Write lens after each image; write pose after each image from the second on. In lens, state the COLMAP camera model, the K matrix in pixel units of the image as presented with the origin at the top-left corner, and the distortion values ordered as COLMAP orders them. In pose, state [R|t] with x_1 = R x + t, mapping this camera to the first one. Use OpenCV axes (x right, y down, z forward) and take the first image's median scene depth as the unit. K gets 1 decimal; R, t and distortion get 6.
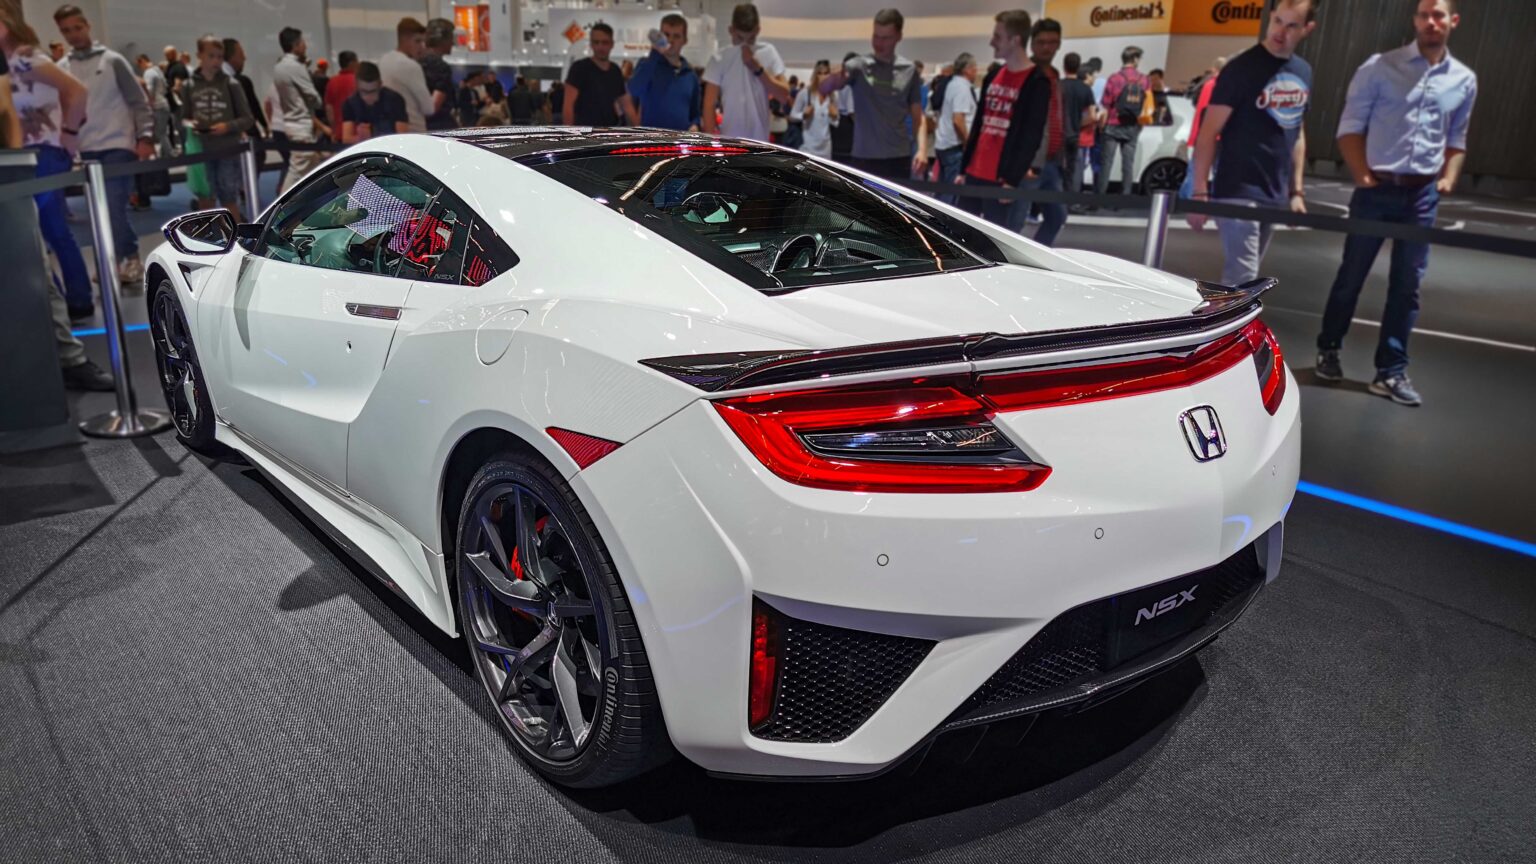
lens RADIAL K [[1199.2, 0, 765.4], [0, 1199.2, 439.6], [0, 0, 1]] dist [-0.002588, 0.005774]
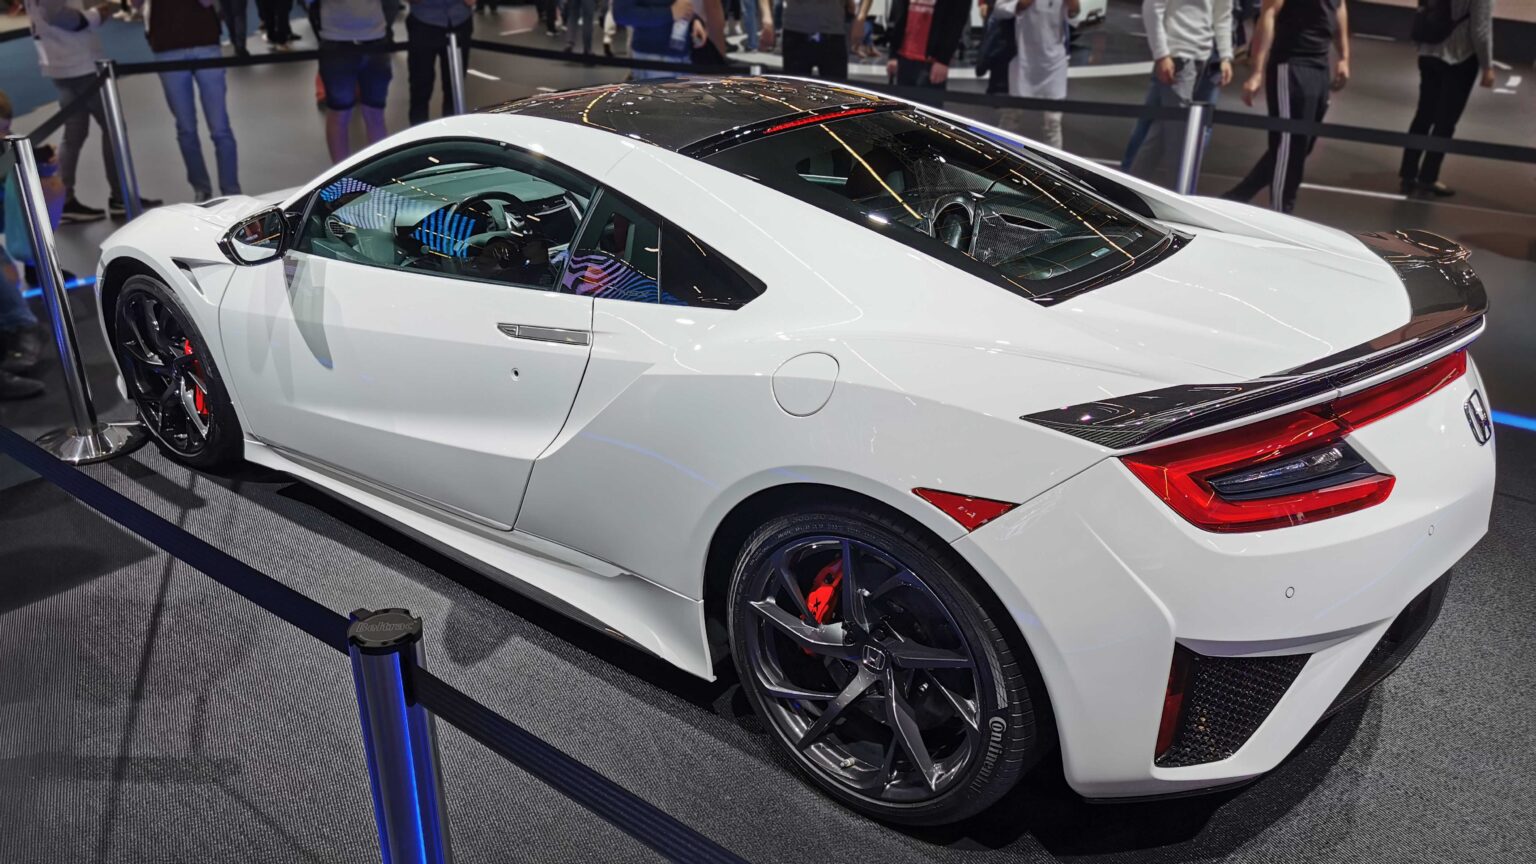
lens RADIAL K [[1273.5, 0, 768.2], [0, 1273.5, 427.2], [0, 0, 1]] dist [0.006067, 0.008593]
pose [[0.969646, -0.108726, 0.219010, -0.453457], [0.080695, 0.987809, 0.133122, -0.180168], [-0.230814, -0.111408, 0.966599, 0.036321]]
